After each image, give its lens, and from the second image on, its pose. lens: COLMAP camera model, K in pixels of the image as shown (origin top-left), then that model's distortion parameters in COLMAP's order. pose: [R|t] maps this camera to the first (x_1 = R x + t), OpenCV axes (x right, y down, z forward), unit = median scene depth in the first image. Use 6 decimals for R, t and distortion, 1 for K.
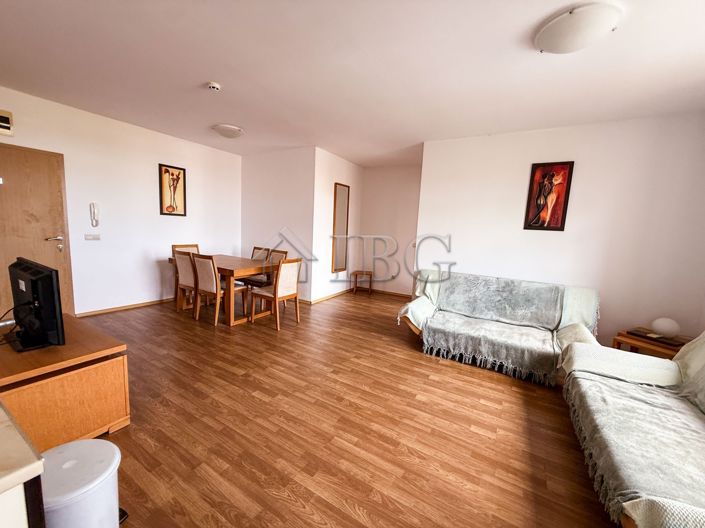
lens RADIAL K [[281.6, 0, 351.4], [0, 281.6, 263.7], [0, 0, 1]] dist [0.000678, -0.000116]
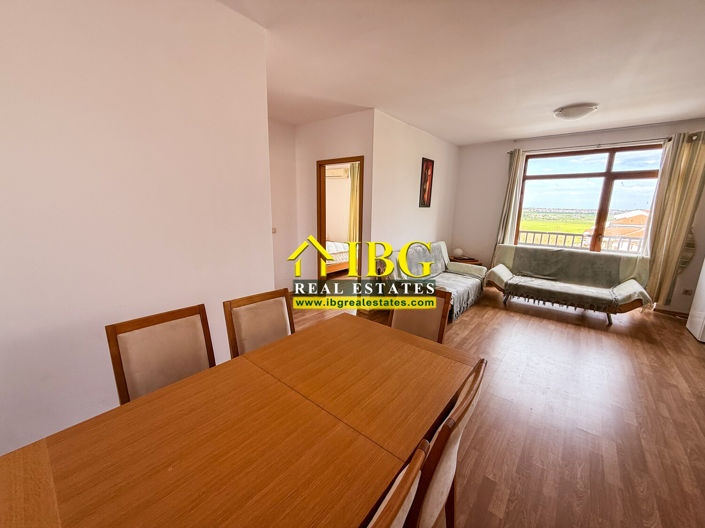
lens RADIAL K [[281.6, 0, 351.4], [0, 281.6, 263.7], [0, 0, 1]] dist [0.000678, -0.000116]
pose [[0.160378, -0.252144, 0.954307, -0.939053], [0.123013, 0.964390, 0.234134, -0.258599], [-0.979360, 0.079842, 0.185684, 1.300910]]
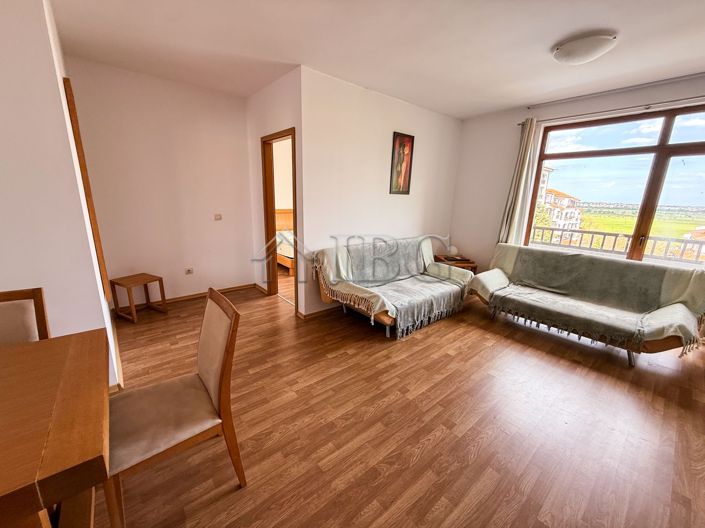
lens RADIAL K [[281.6, 0, 351.4], [0, 281.6, 263.7], [0, 0, 1]] dist [0.000678, -0.000116]
pose [[0.342111, -0.265175, 0.901467, -0.600474], [0.113744, 0.963987, 0.240399, -0.167484], [-0.932750, 0.020293, 0.359953, 0.895820]]
